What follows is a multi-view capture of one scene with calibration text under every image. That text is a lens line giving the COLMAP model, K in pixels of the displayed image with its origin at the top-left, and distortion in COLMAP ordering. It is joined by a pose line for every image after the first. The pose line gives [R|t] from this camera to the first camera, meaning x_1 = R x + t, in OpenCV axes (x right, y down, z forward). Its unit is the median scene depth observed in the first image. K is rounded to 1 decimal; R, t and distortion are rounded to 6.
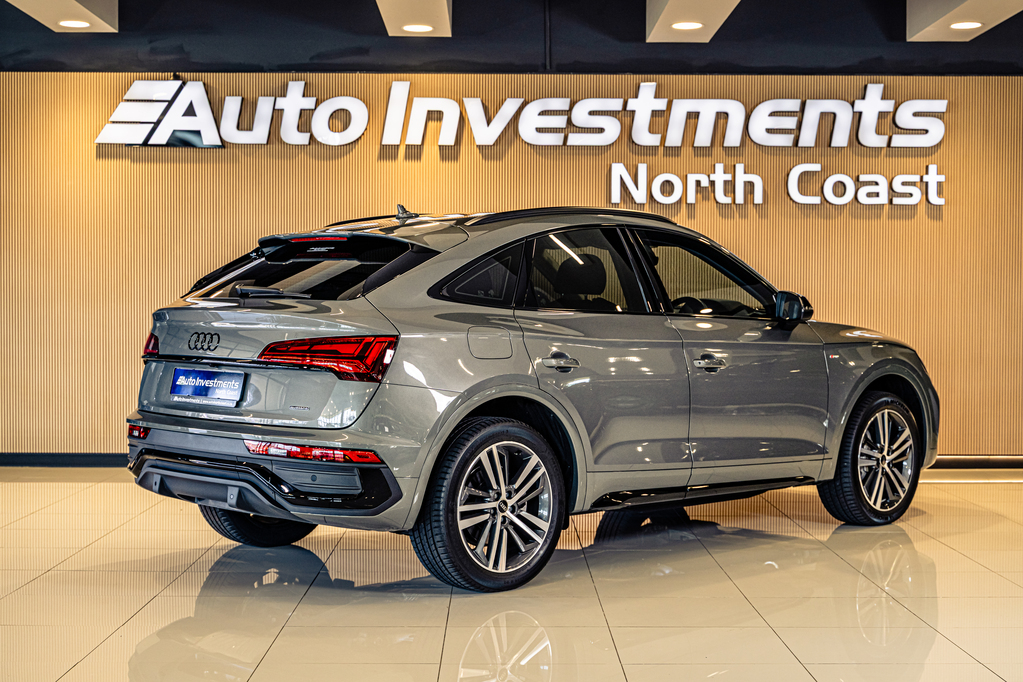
lens RADIAL K [[1597.8, 0, 519.8], [0, 1597.8, 344.7], [0, 0, 1]] dist [-0.000569, 0.000000]
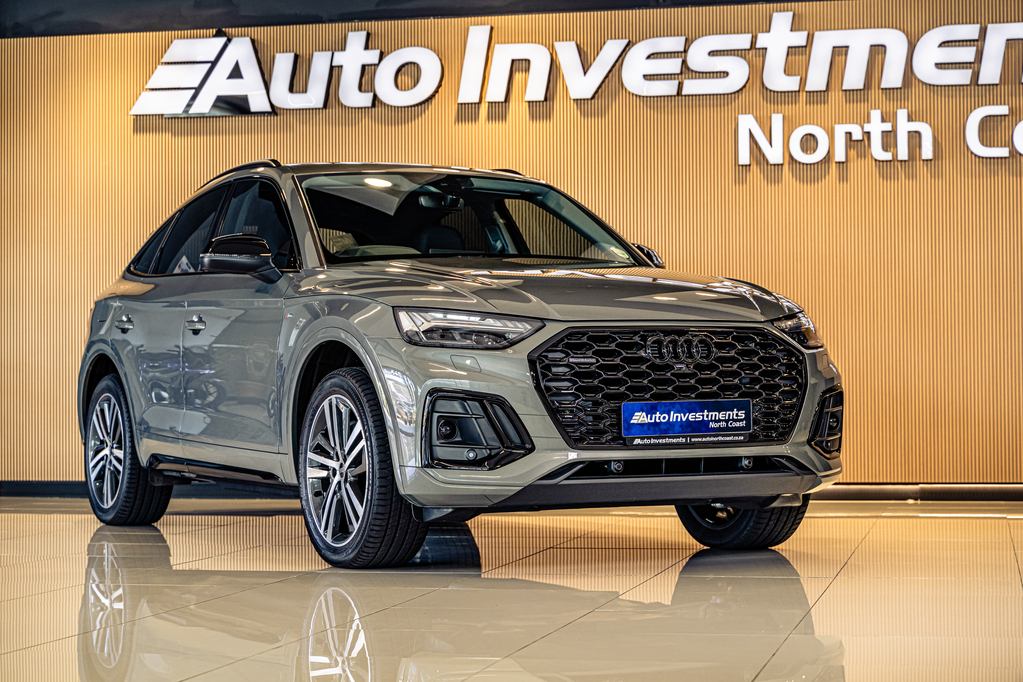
lens RADIAL K [[2159.6, 0, 505.5], [0, 2159.6, 334.5], [0, 0, 1]] dist [-0.005836, 0.000000]
pose [[0.974286, -0.016376, -0.224721, 0.184646], [0.003469, 0.998327, -0.057712, 0.057462], [0.225290, 0.055449, 0.972713, -0.066580]]
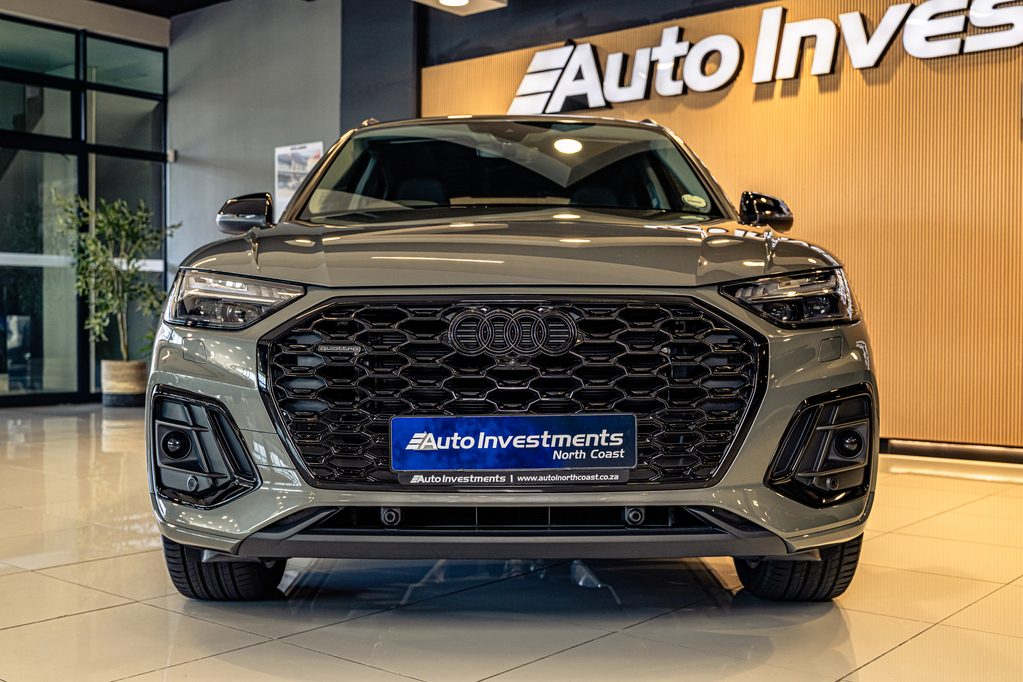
lens RADIAL K [[1160.1, 0, 507.8], [0, 1160.1, 343.7], [0, 0, 1]] dist [0.001276, 0.000000]
pose [[0.761319, 0.010739, -0.648289, 0.231608], [-0.019813, 0.999781, -0.006706, 0.027806], [0.648075, 0.017950, 0.761365, 0.418721]]
